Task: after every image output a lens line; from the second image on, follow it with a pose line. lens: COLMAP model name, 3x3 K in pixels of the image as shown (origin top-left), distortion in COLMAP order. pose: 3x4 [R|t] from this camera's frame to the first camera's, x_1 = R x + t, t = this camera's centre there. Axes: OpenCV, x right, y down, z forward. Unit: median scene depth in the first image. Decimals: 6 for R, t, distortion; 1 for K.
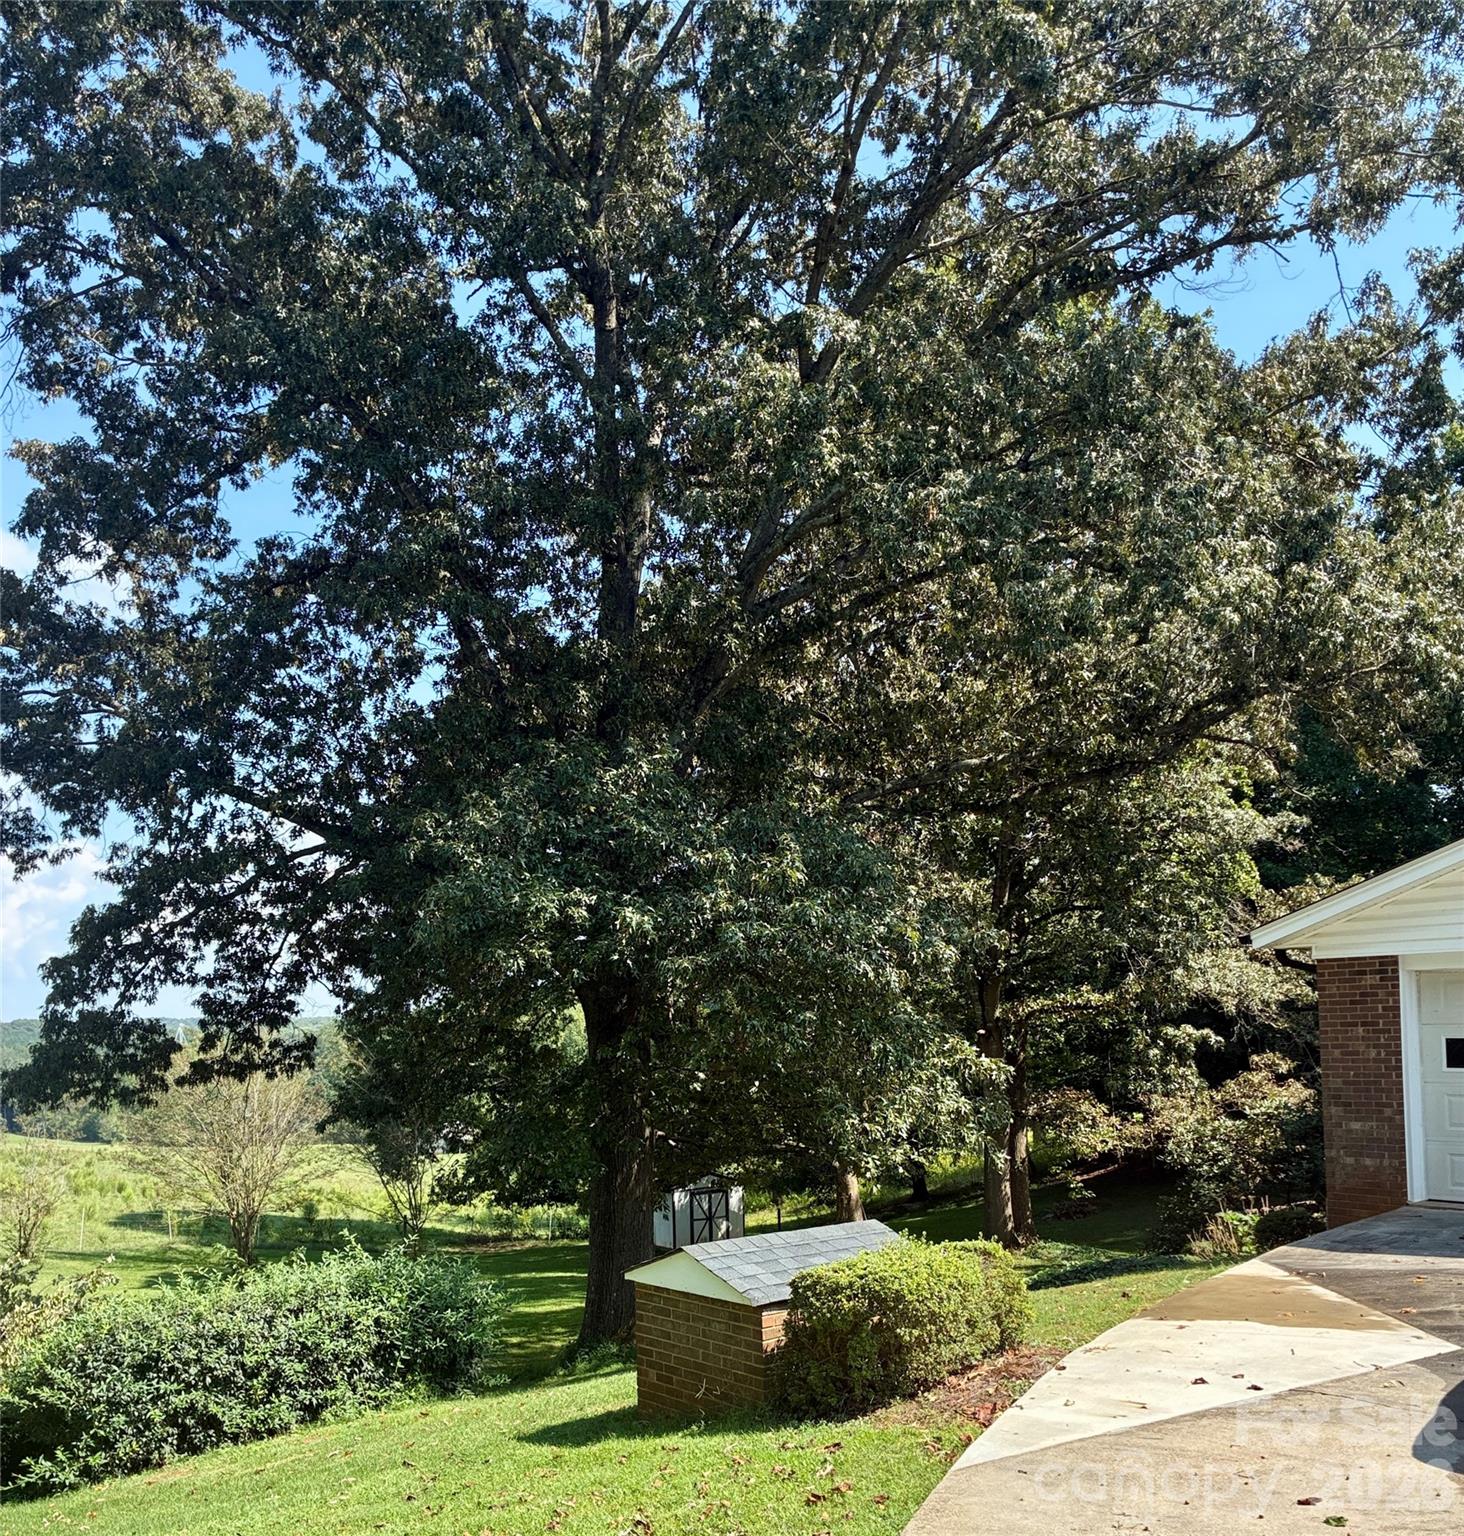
lens RADIAL K [[1566.3, 0, 732.0], [0, 1566.3, 768.0], [0, 0, 1]] dist [0.004210, 0.014066]
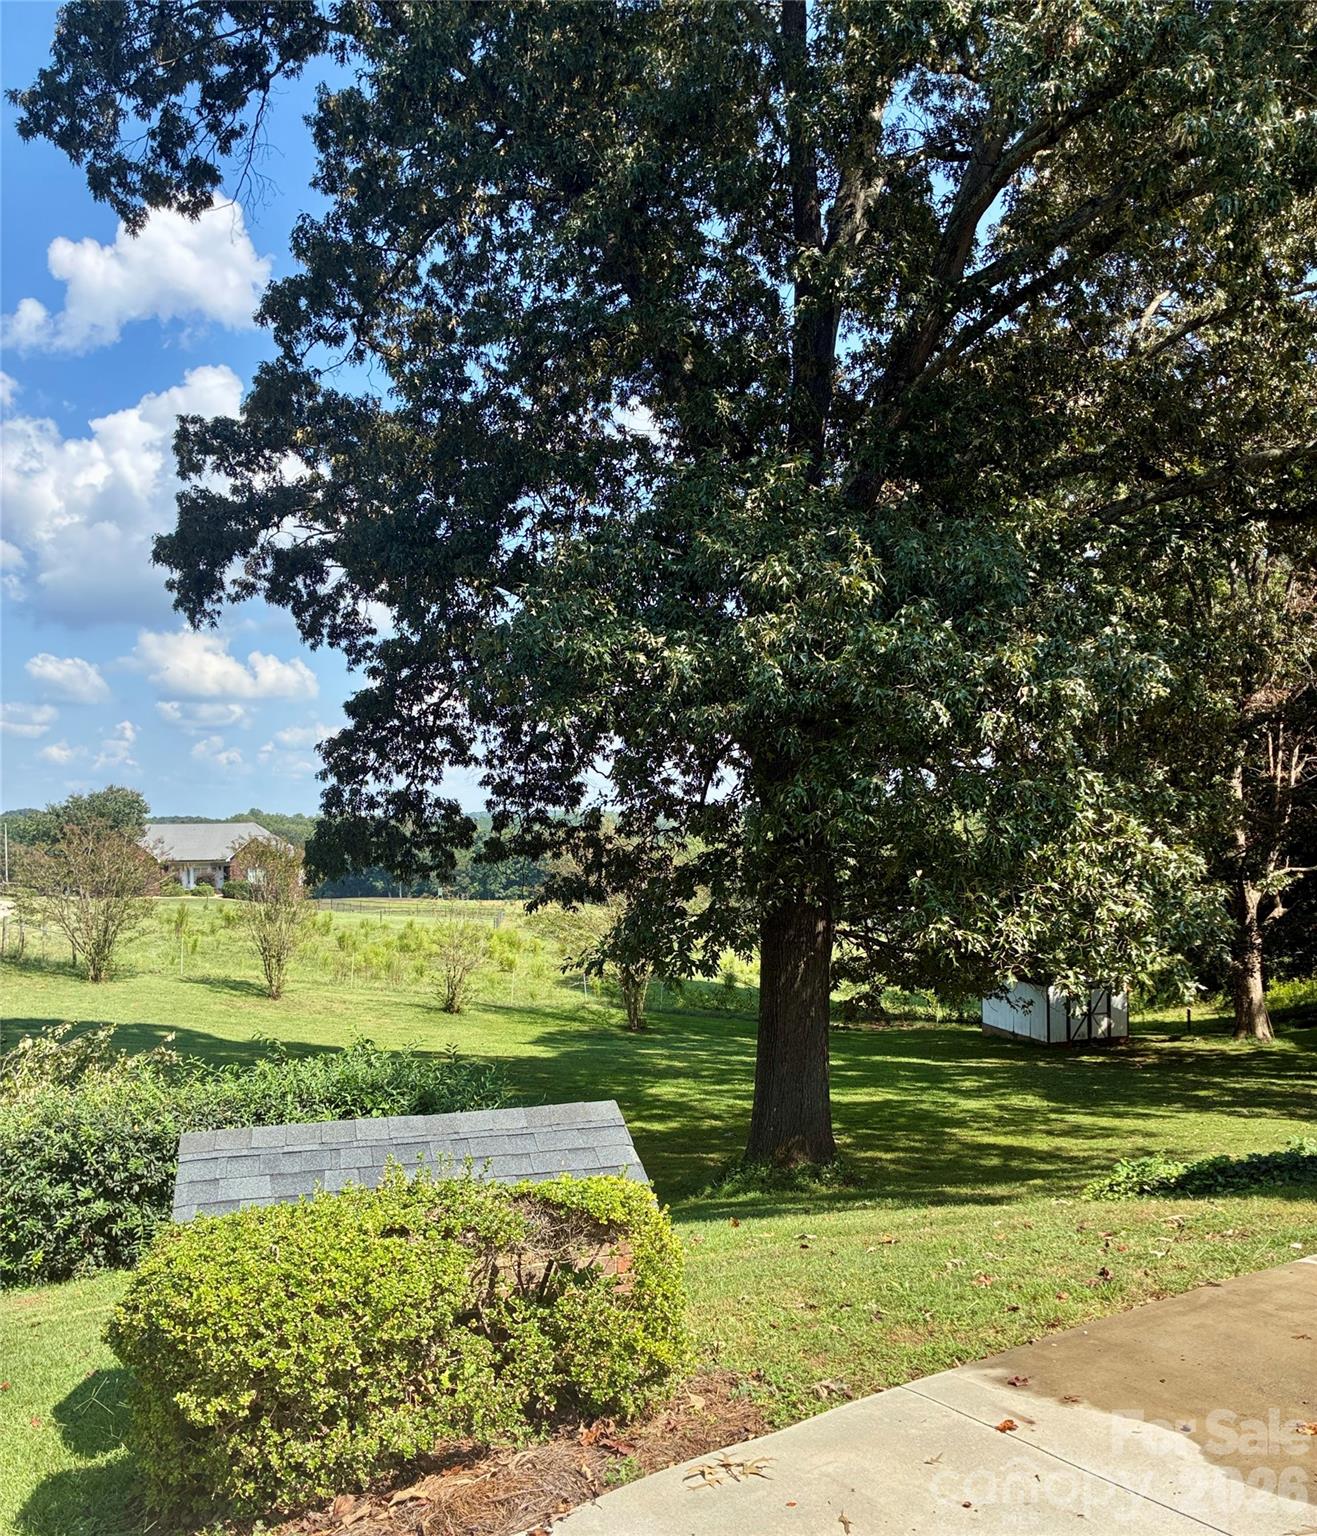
lens RADIAL K [[1399.6, 0, 658.5], [0, 1399.6, 768.0], [0, 0, 1]] dist [0.001481, 0.004871]
pose [[0.919349, -0.006053, -0.393396, 0.121743], [0.055430, 0.991901, 0.114276, 0.042173], [0.389518, -0.126865, 0.912239, 0.215604]]
